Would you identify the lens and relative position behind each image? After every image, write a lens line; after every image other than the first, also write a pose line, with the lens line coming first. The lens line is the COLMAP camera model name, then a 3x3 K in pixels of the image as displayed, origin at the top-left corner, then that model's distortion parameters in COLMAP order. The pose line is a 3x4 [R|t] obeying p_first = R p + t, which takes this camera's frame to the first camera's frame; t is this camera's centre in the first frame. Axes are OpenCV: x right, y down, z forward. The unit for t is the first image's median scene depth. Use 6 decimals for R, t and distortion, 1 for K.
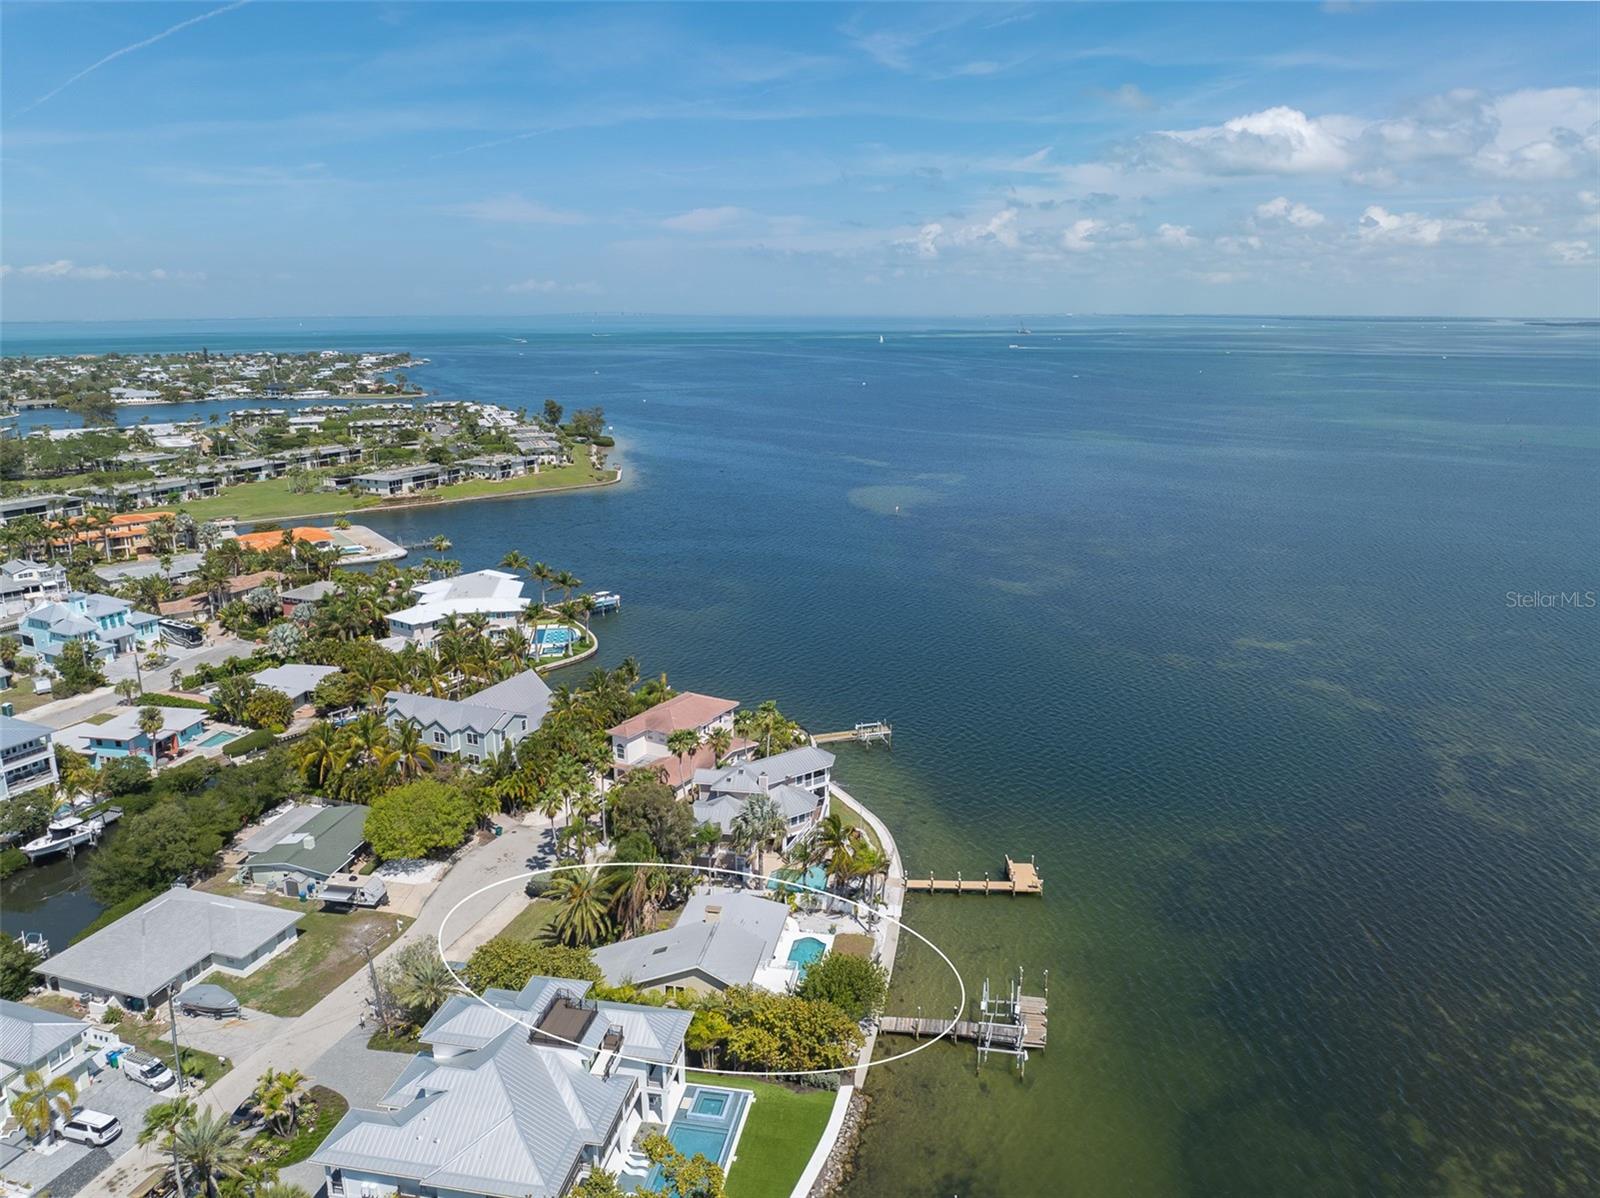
lens RADIAL K [[1123.6, 0, 800.0], [0, 1123.6, 599.0], [0, 0, 1]] dist [-0.035974, 0.003799]
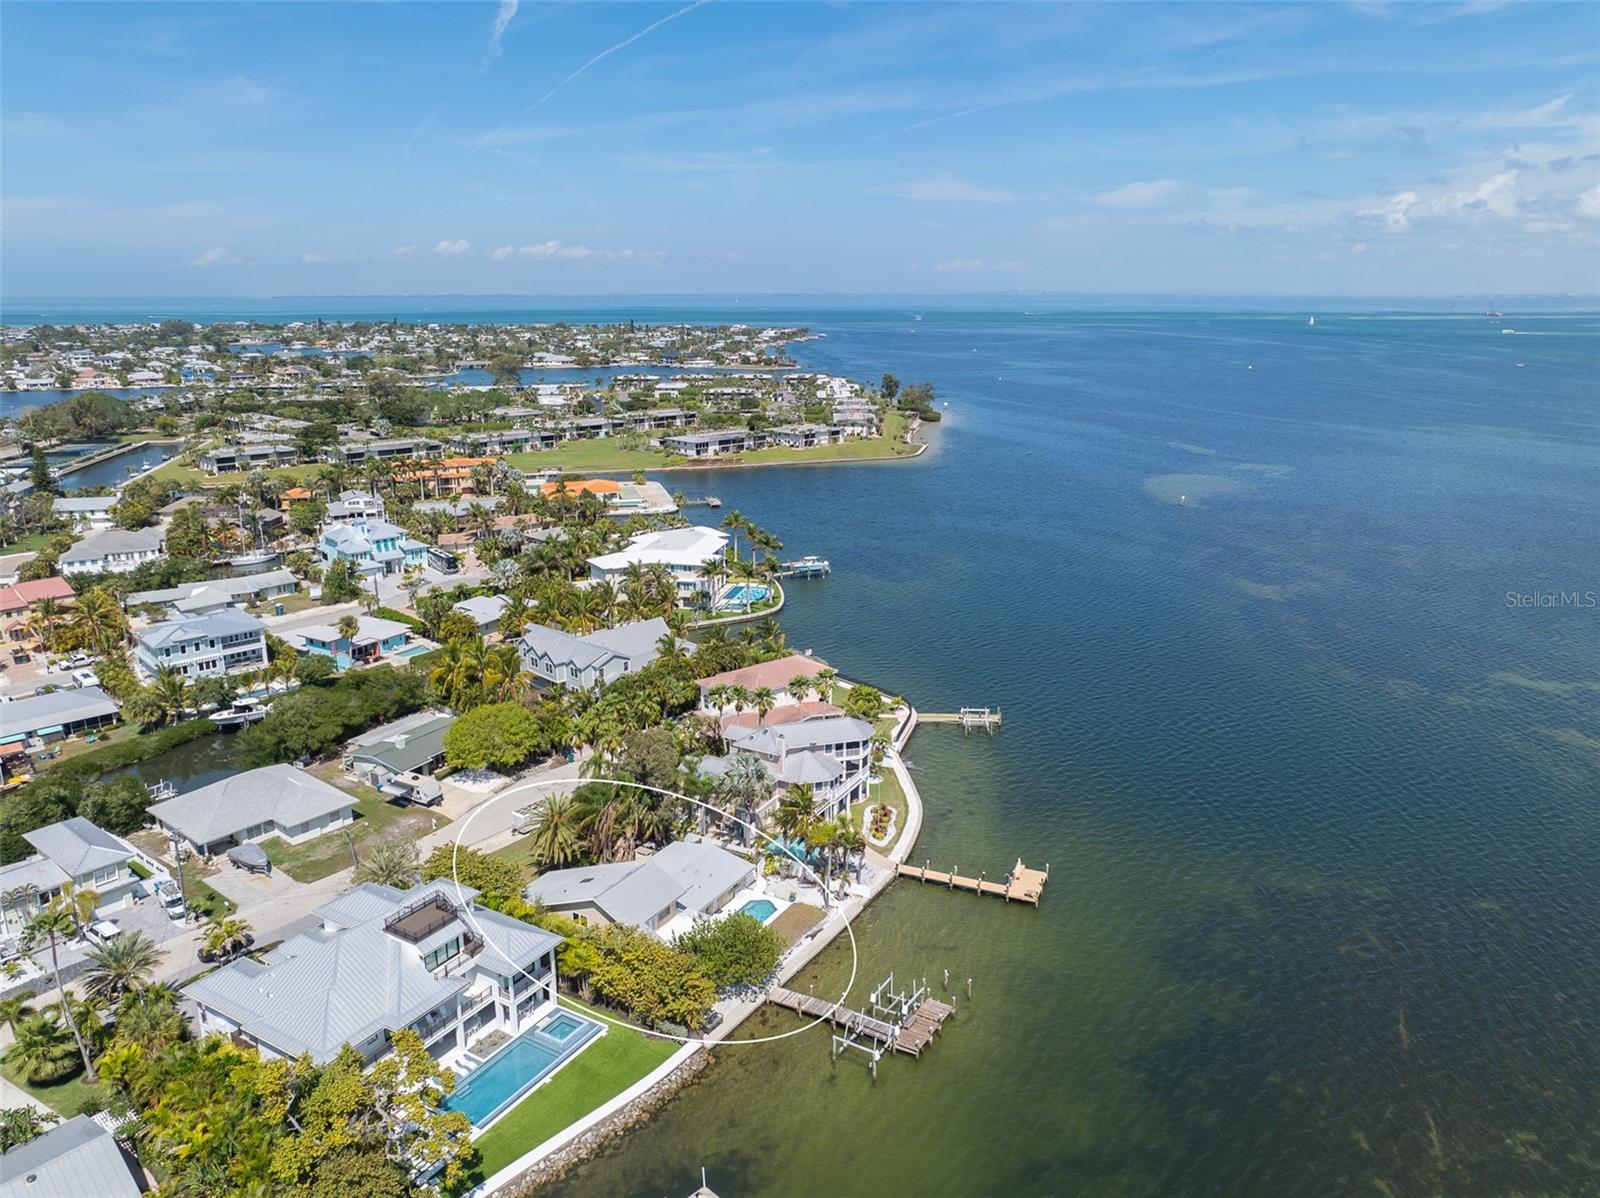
lens RADIAL K [[1122.0, 0, 836.7], [0, 1122.0, 599.6], [0, 0, 1]] dist [0.004586, -0.010139]
pose [[0.936403, 0.093375, -0.338275, 0.158178], [-0.087864, 0.995631, 0.031604, -0.001422], [0.339748, 0.000128, 0.940517, 0.030932]]
